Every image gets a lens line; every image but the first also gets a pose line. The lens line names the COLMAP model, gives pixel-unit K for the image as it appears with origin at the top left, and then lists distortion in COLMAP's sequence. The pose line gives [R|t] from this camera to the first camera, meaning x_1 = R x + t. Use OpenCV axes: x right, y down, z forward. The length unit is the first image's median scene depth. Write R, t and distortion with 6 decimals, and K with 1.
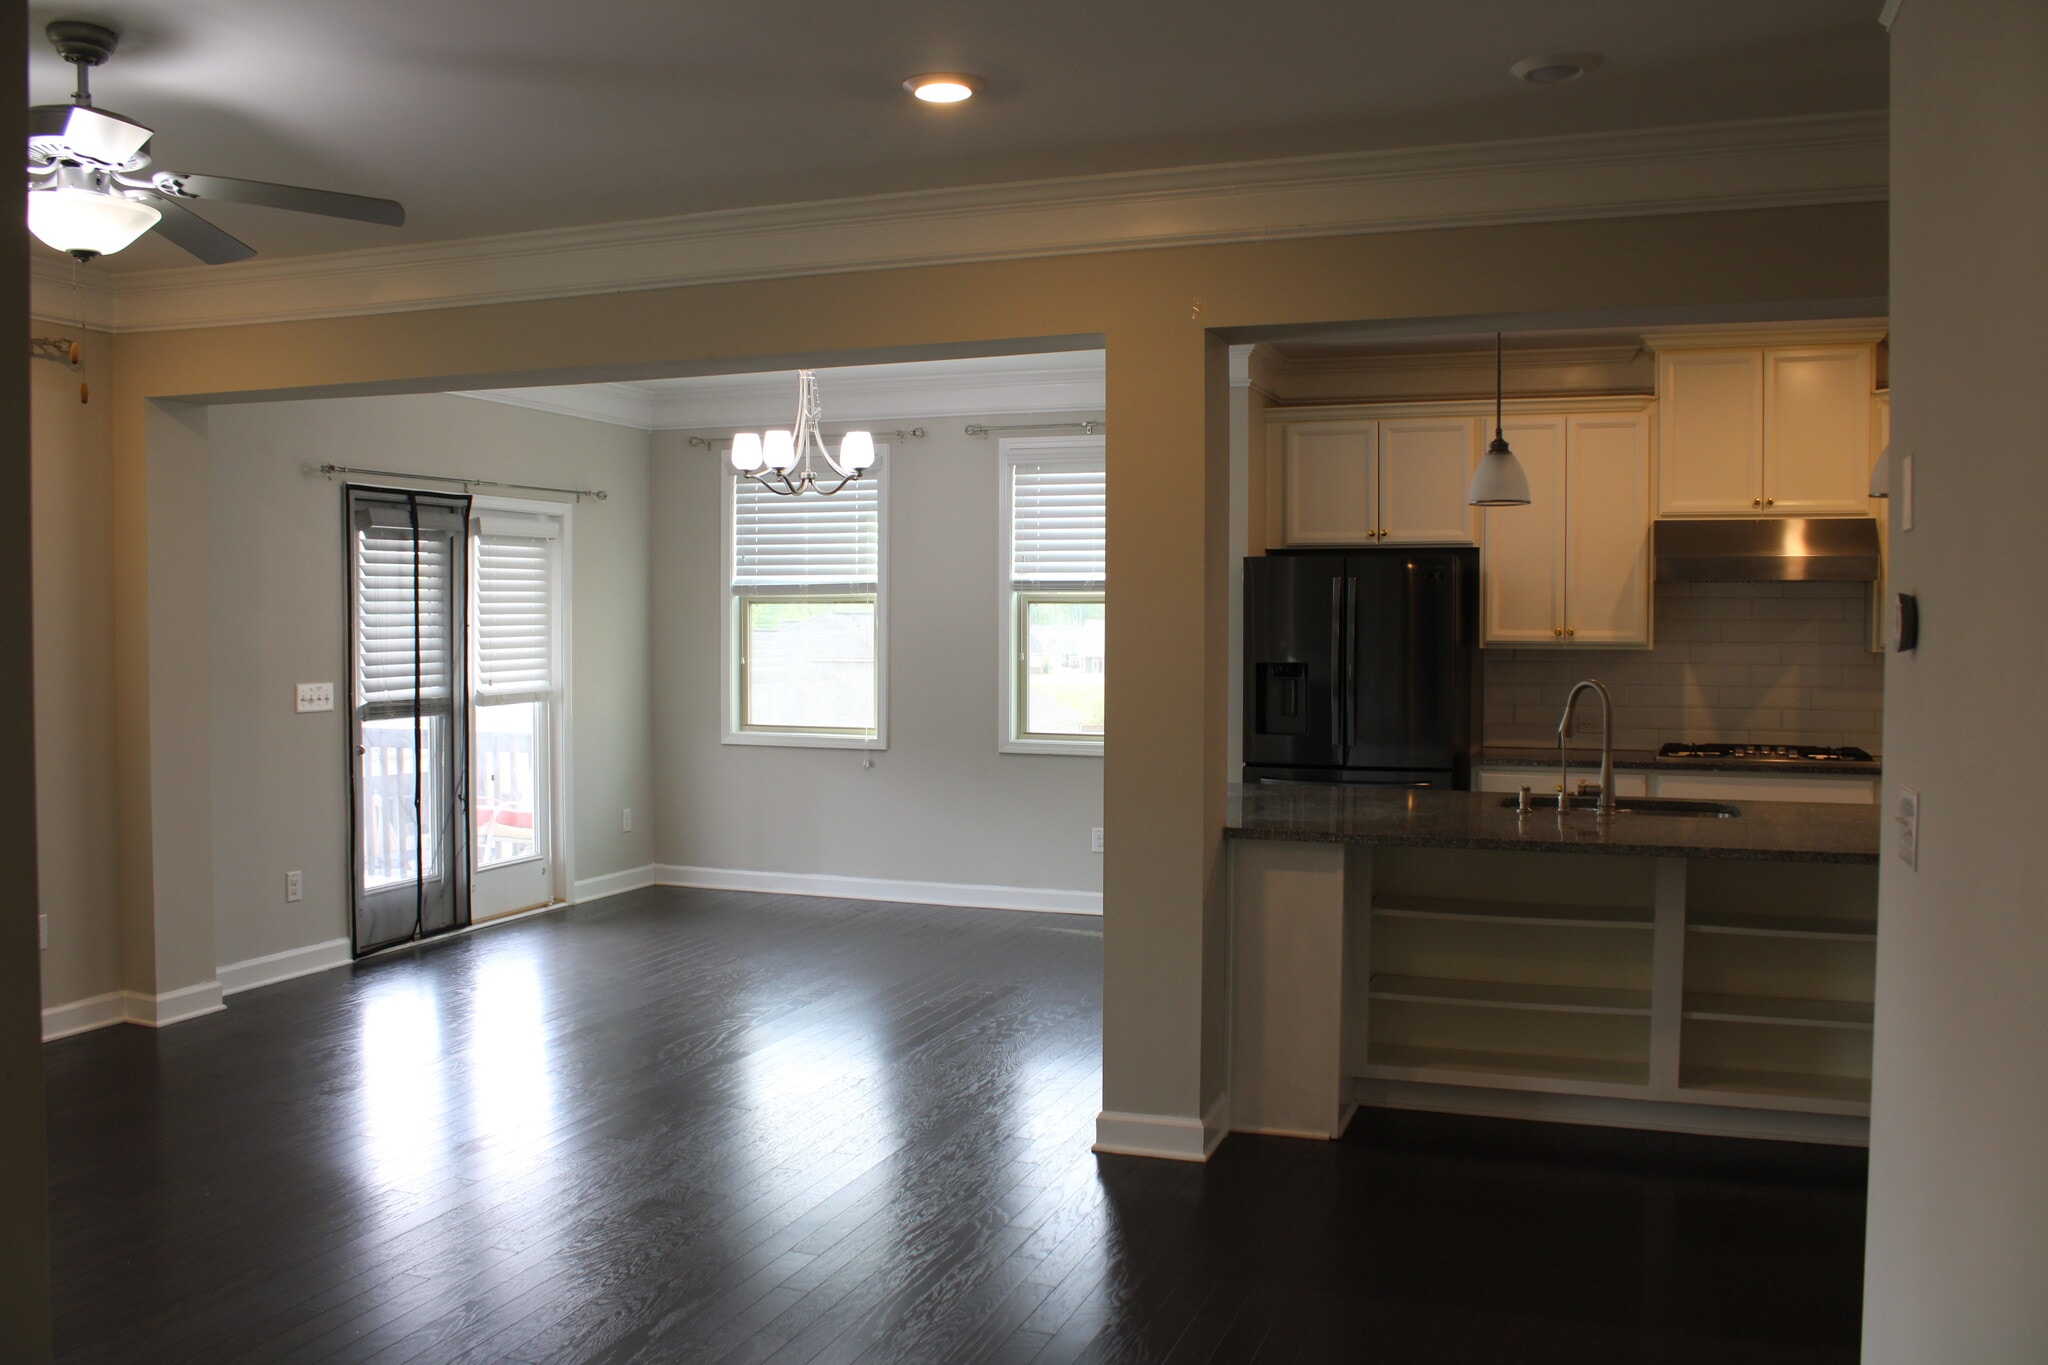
lens RADIAL K [[1702.3, 0, 1024.0], [0, 1702.3, 682.5], [0, 0, 1]] dist [-0.169749, 0.167351]
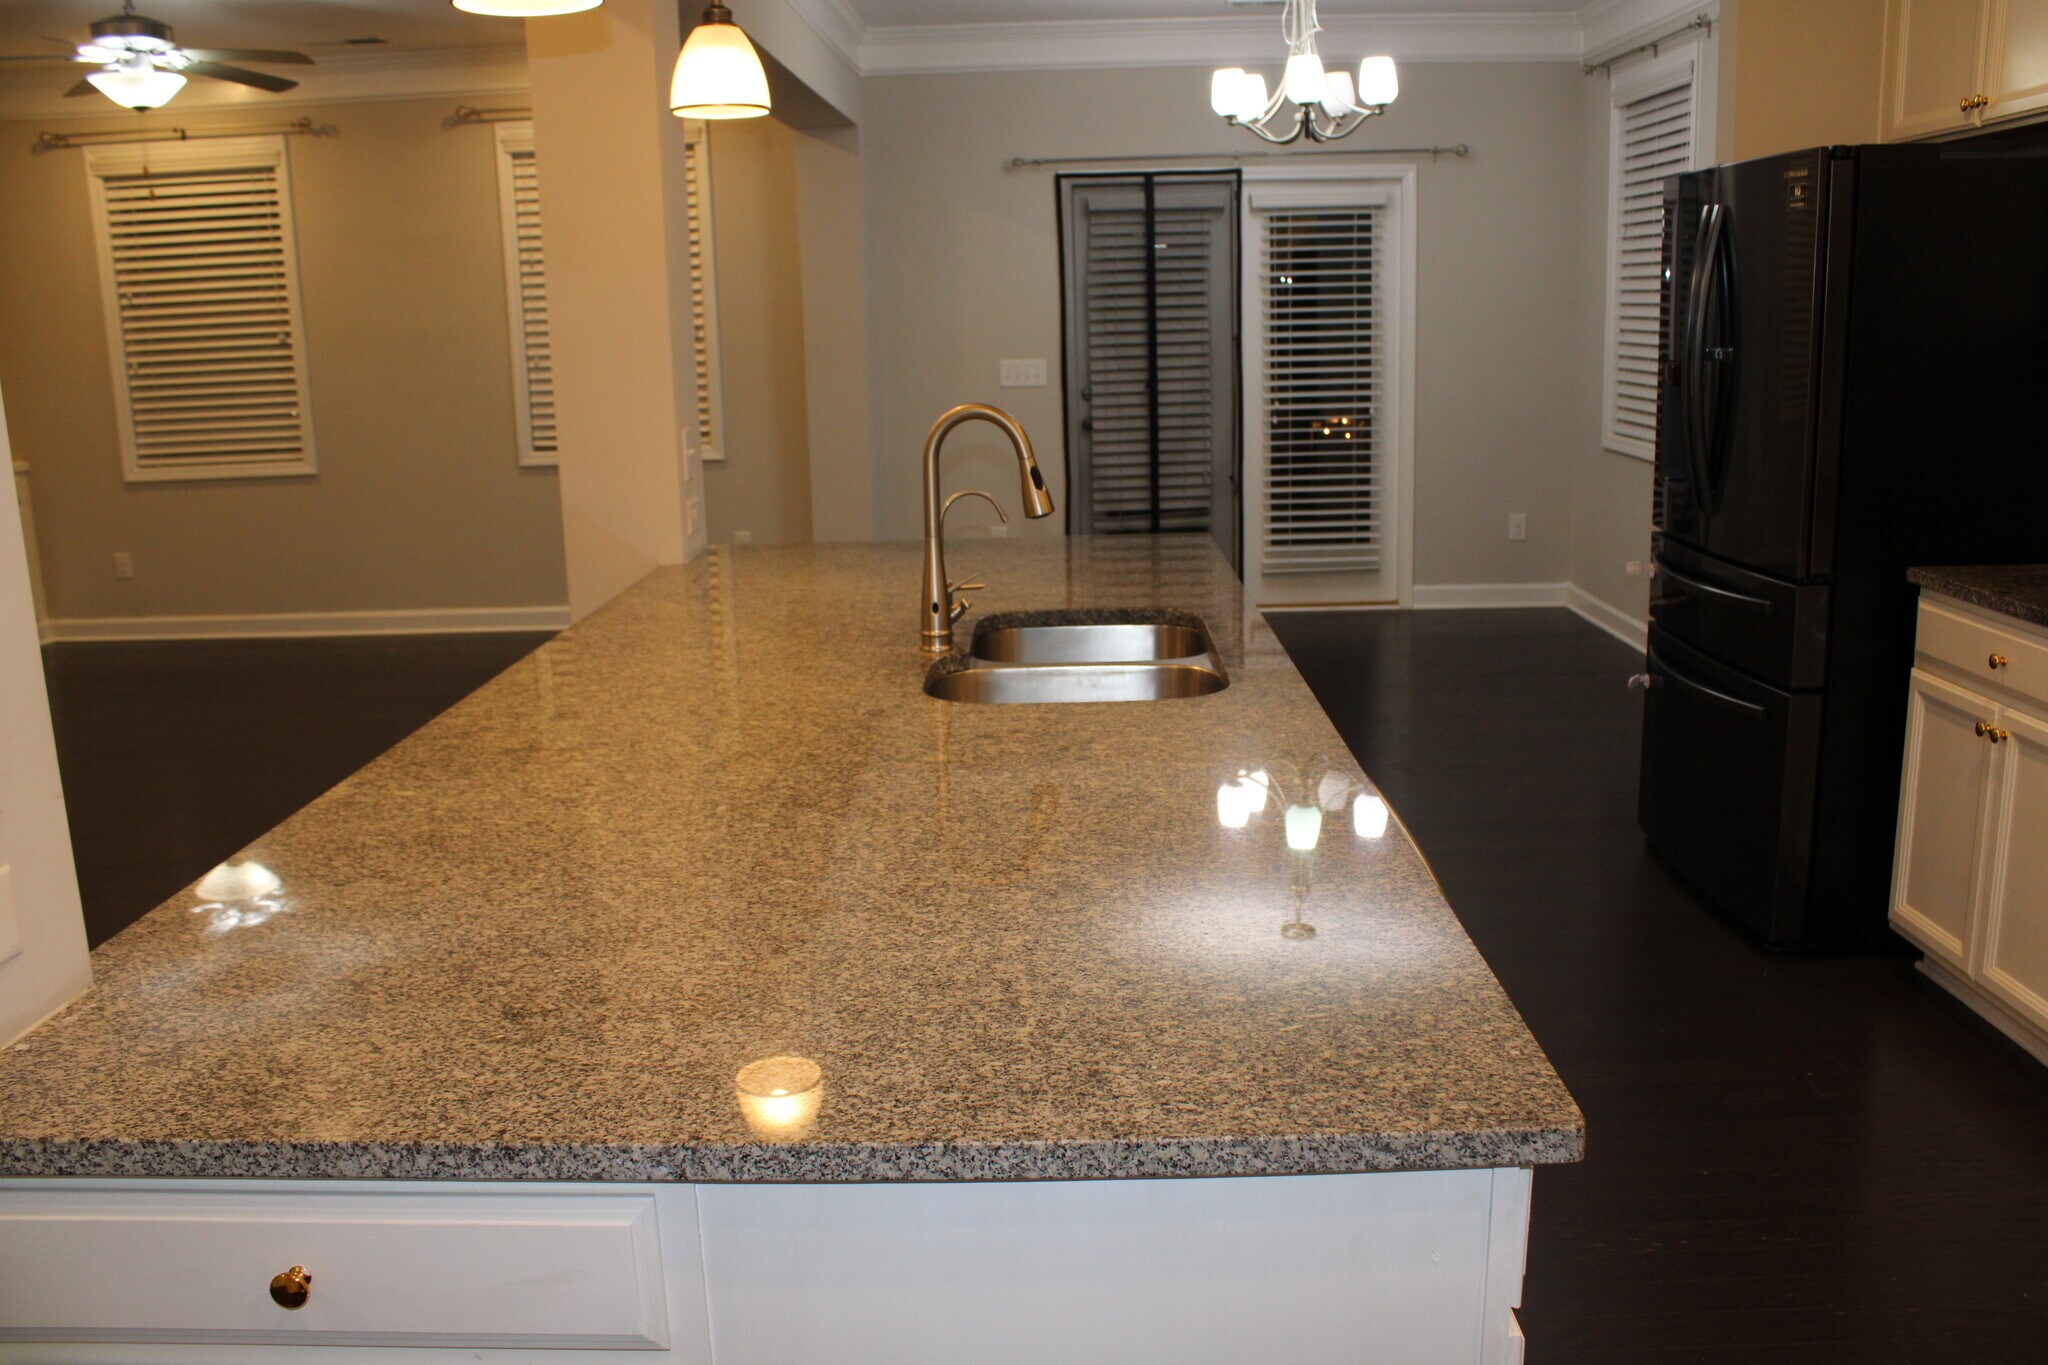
lens RADIAL K [[1702.3, 0, 1024.0], [0, 1702.3, 682.5], [0, 0, 1]] dist [-0.169749, 0.167351]
pose [[0.333301, 0.192204, -0.923021, 0.606608], [-0.007388, 0.979502, 0.201297, -0.015375], [0.942792, -0.060273, 0.327889, 0.572367]]
